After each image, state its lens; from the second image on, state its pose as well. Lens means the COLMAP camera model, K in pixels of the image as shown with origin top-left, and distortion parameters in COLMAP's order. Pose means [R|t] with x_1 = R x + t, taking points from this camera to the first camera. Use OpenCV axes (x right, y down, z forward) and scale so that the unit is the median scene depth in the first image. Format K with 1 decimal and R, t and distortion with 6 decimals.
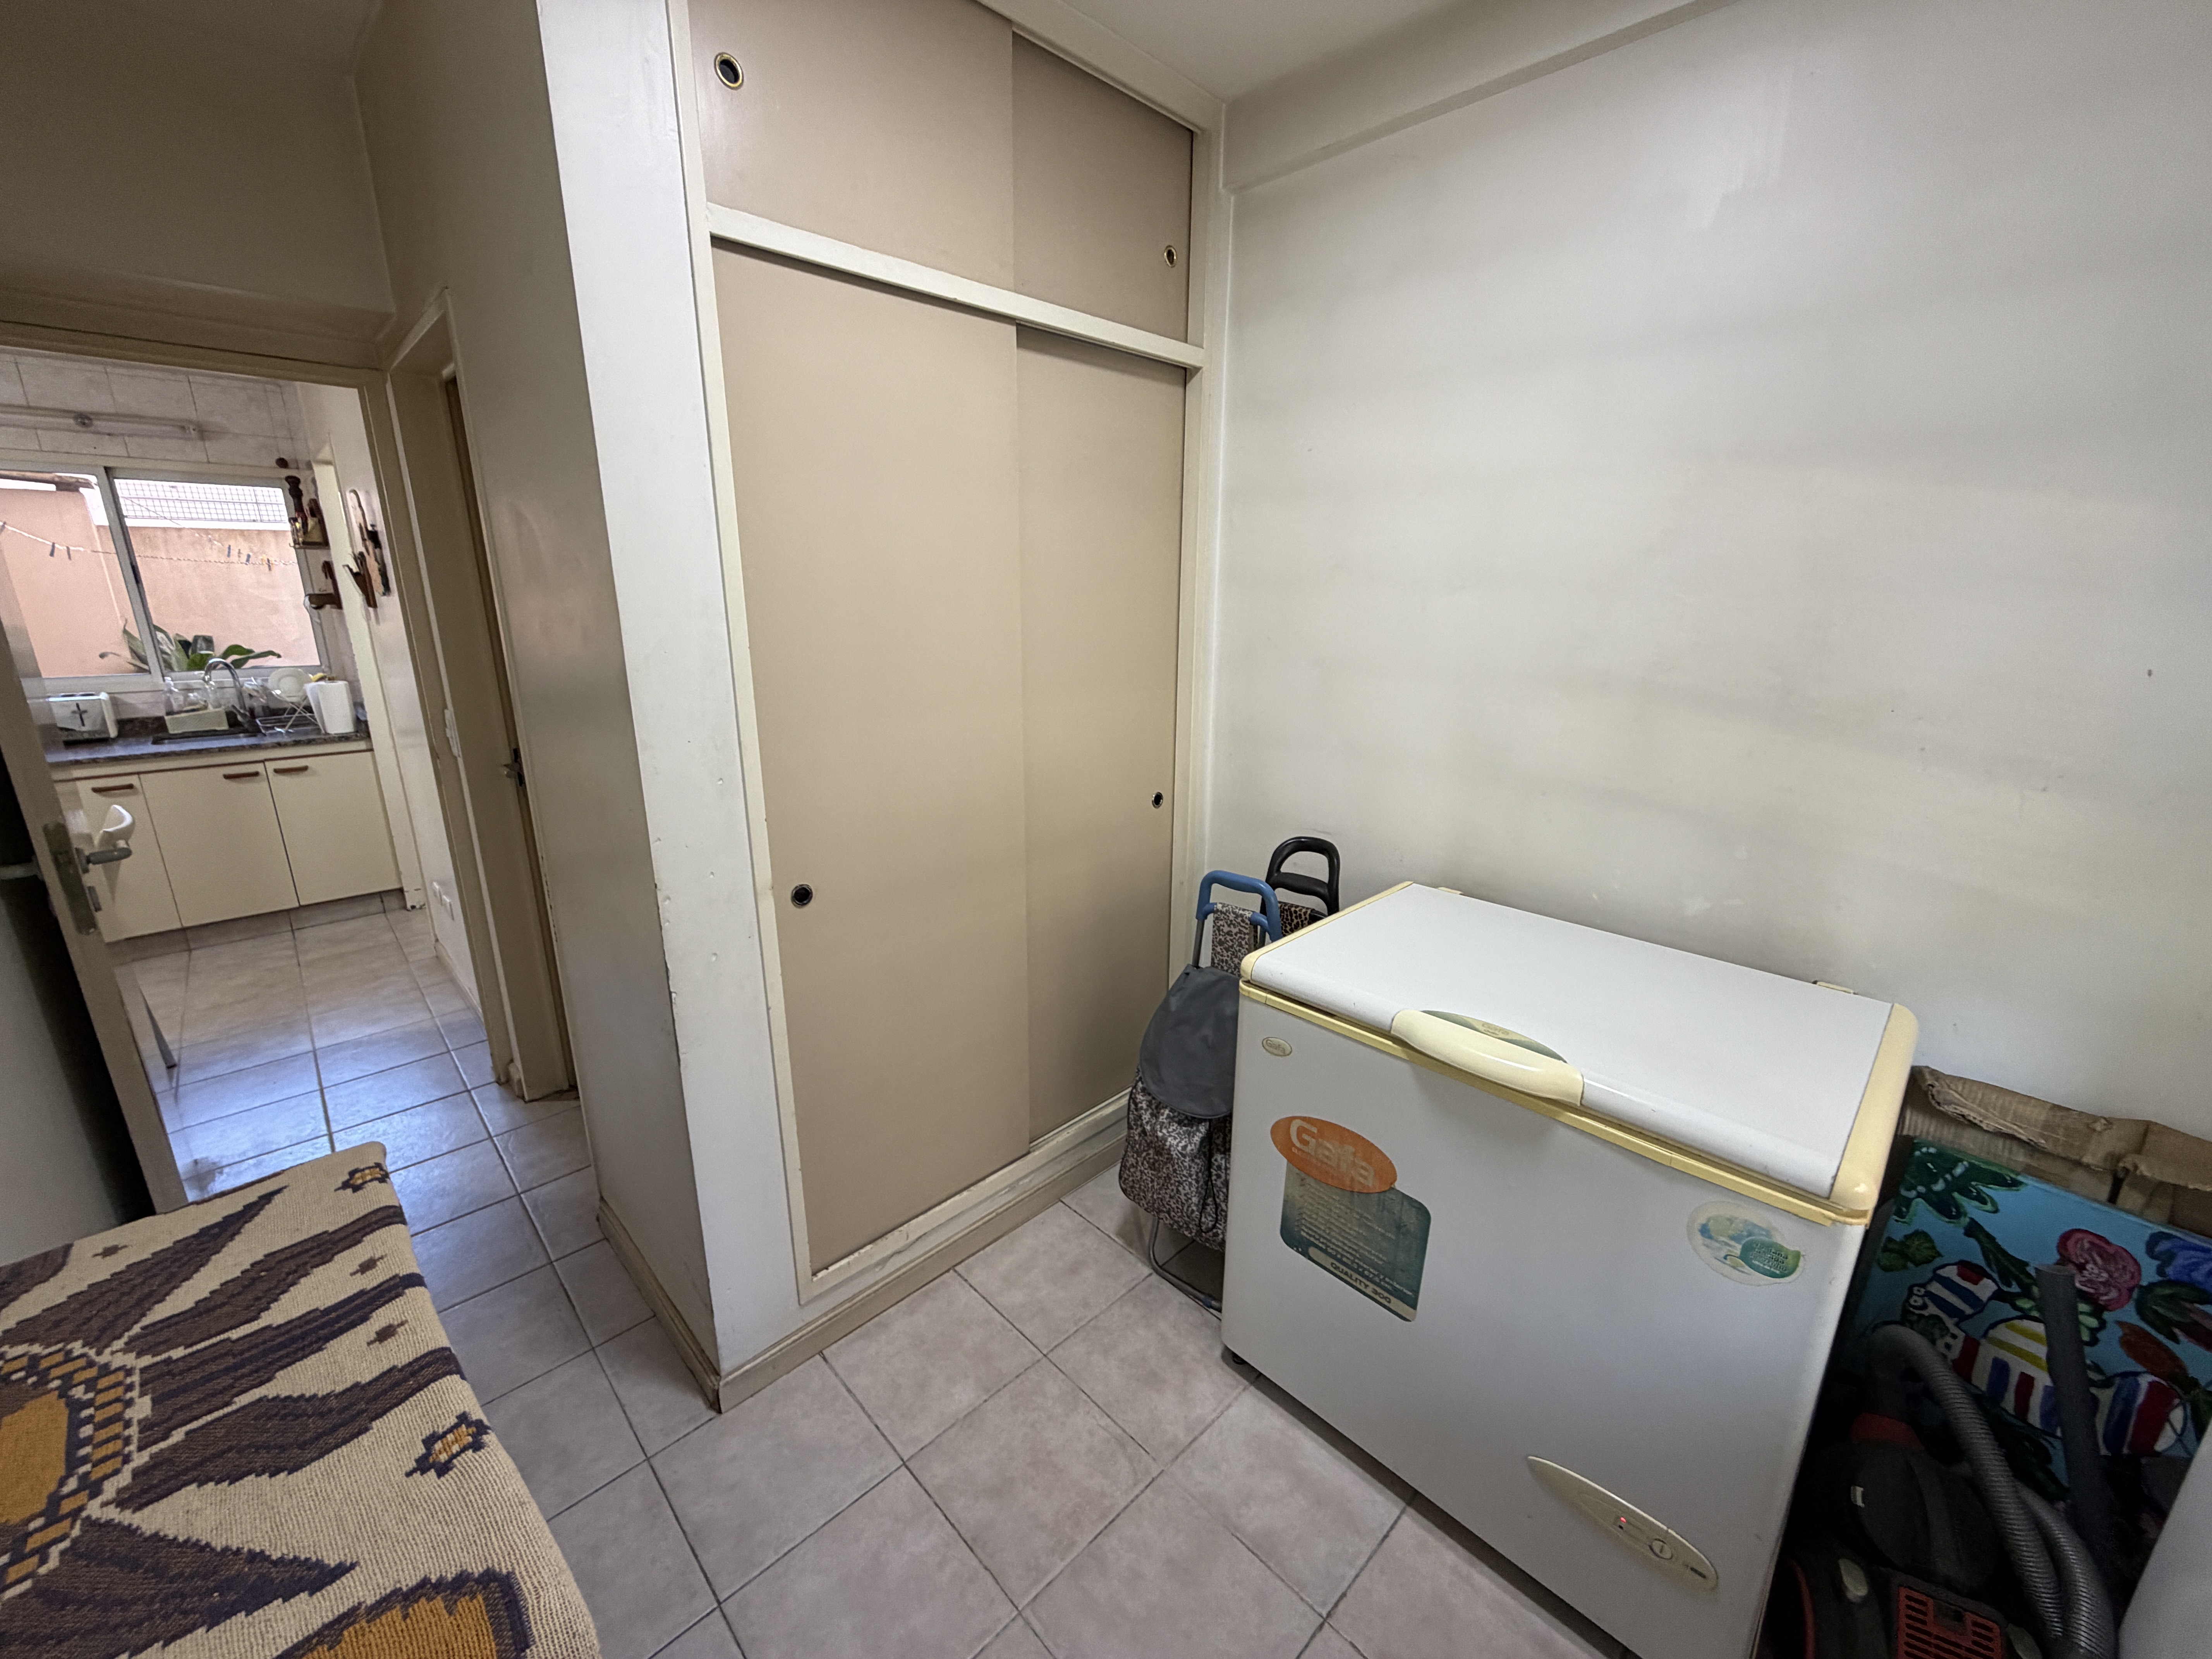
lens RADIAL K [[883.8, 0, 1098.9], [0, 883.8, 827.7], [0, 0, 1]] dist [0.000075, -0.000339]
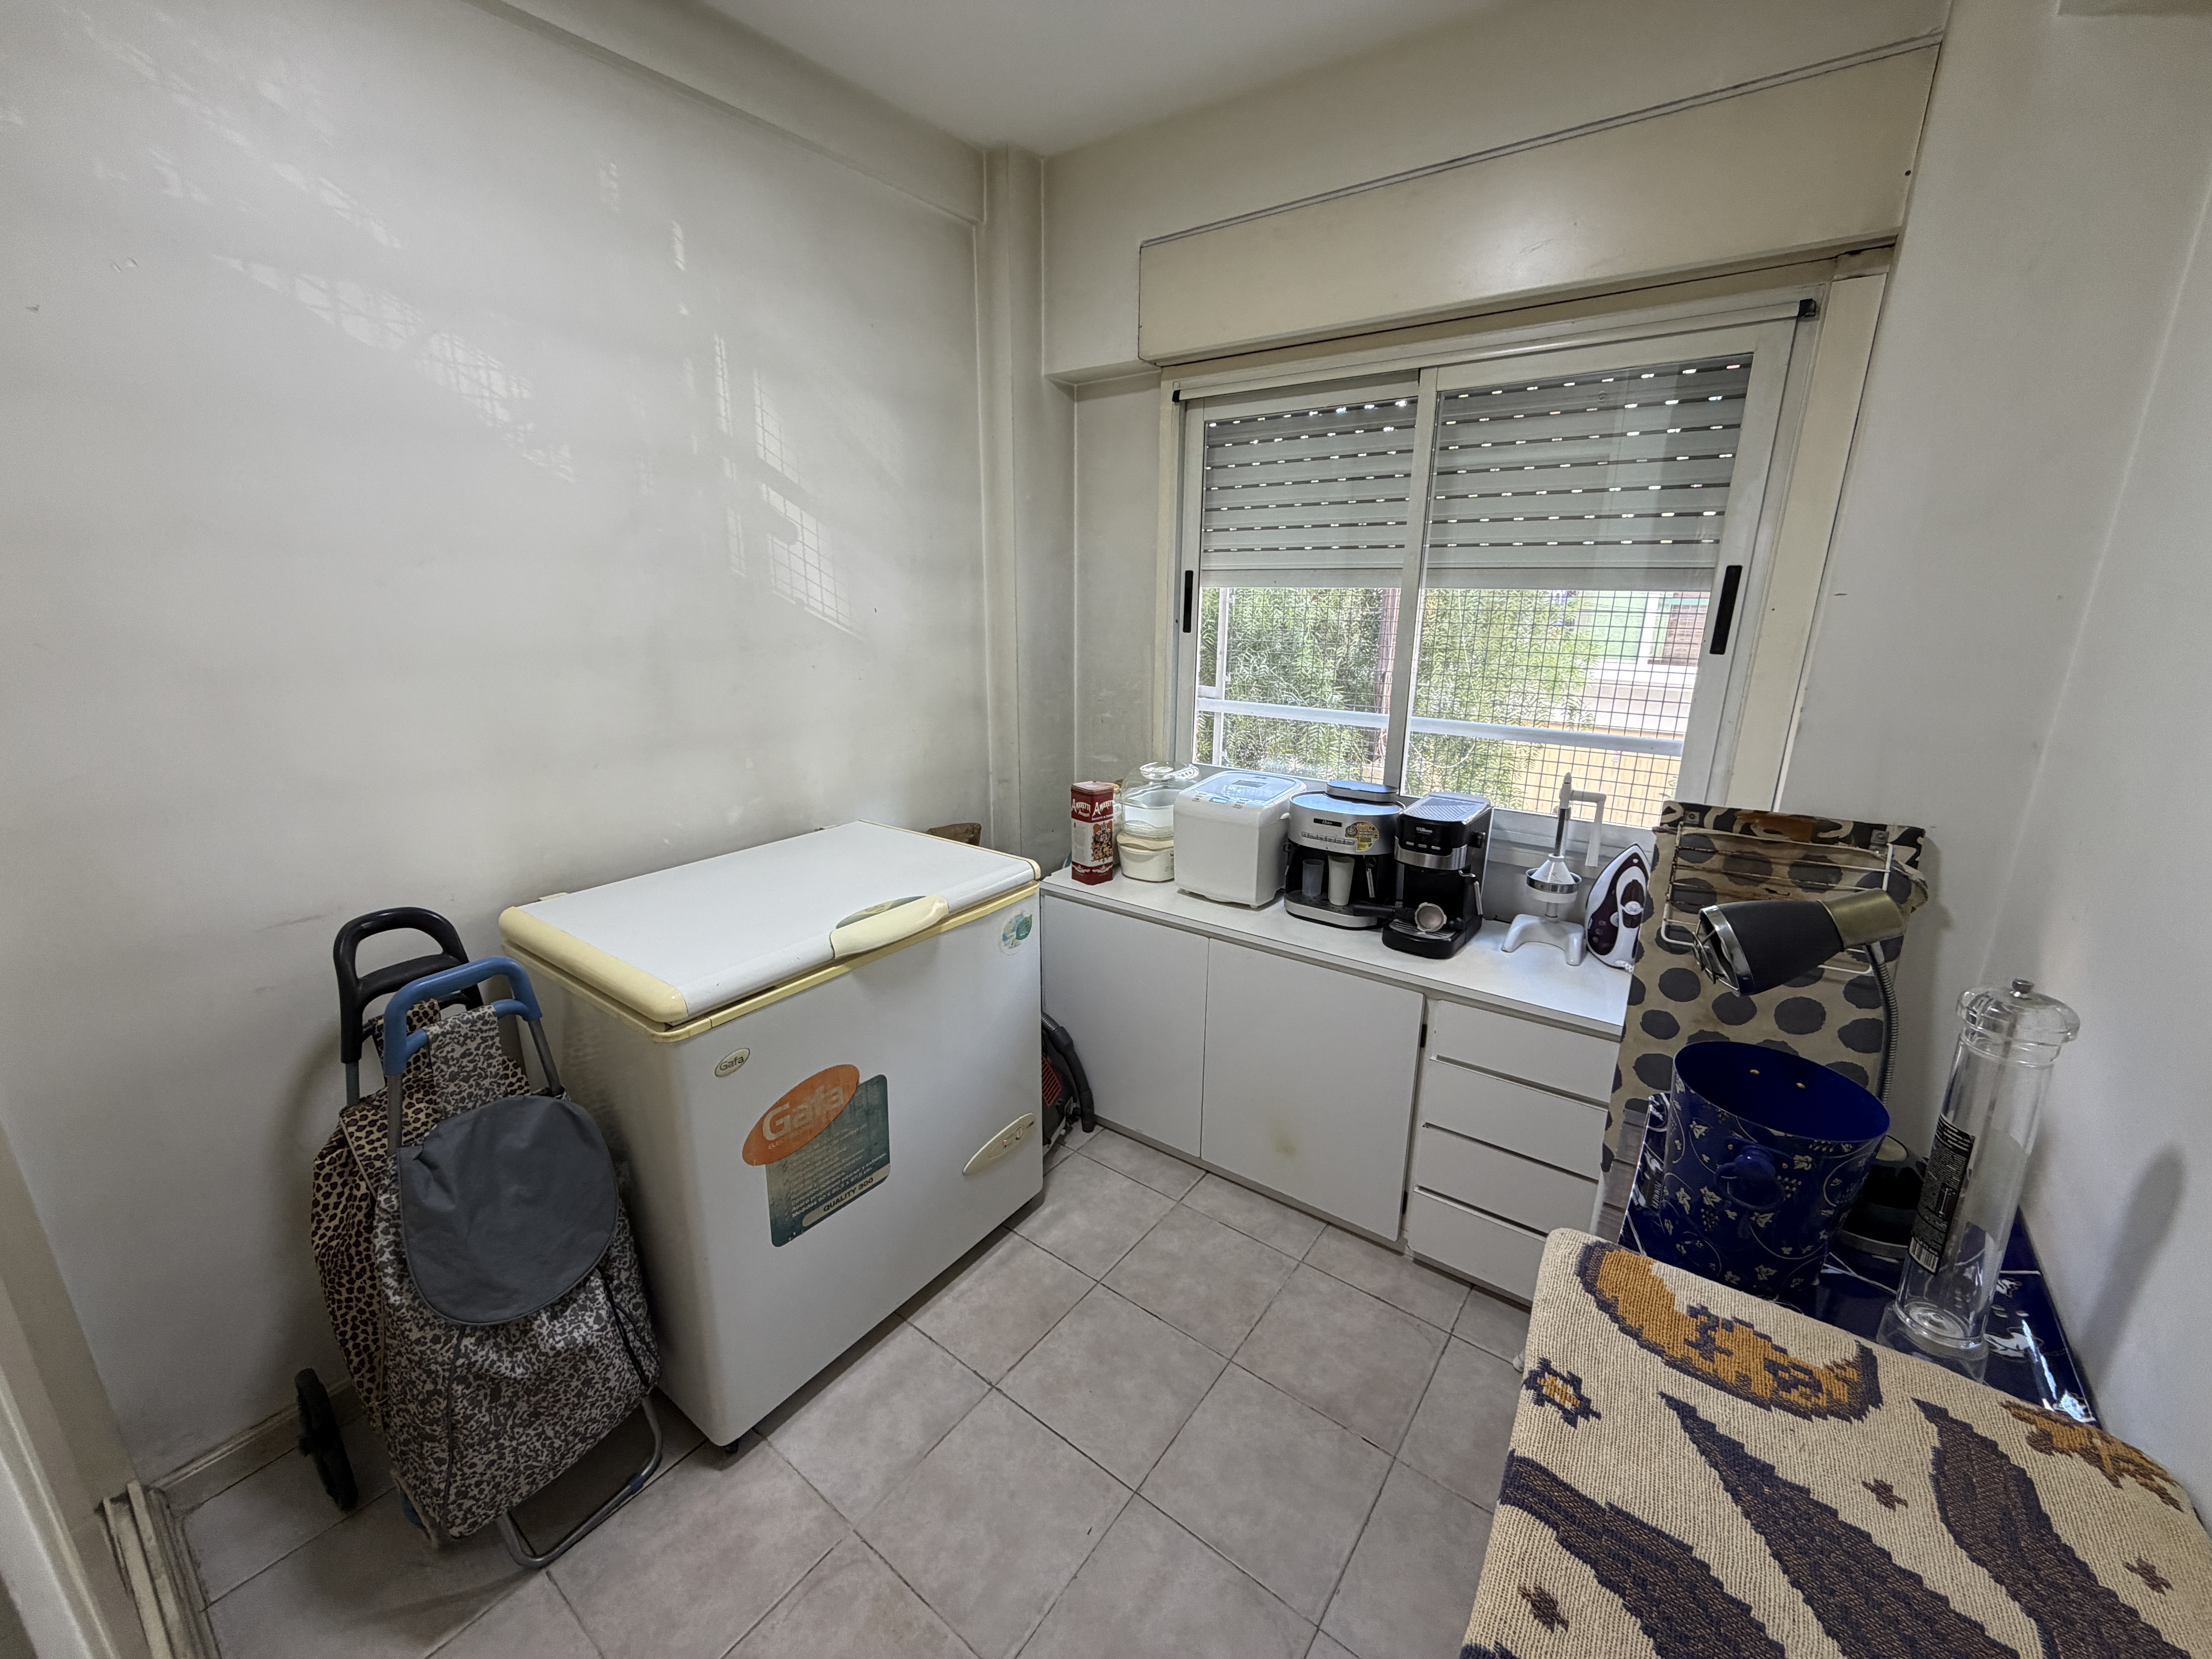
lens RADIAL K [[883.8, 0, 1098.9], [0, 883.8, 827.7], [0, 0, 1]] dist [0.000075, -0.000339]
pose [[-0.162295, -0.266899, 0.949961, -0.696379], [0.255491, 0.918527, 0.301716, -0.161060], [-0.953092, 0.291674, -0.080882, 0.677576]]
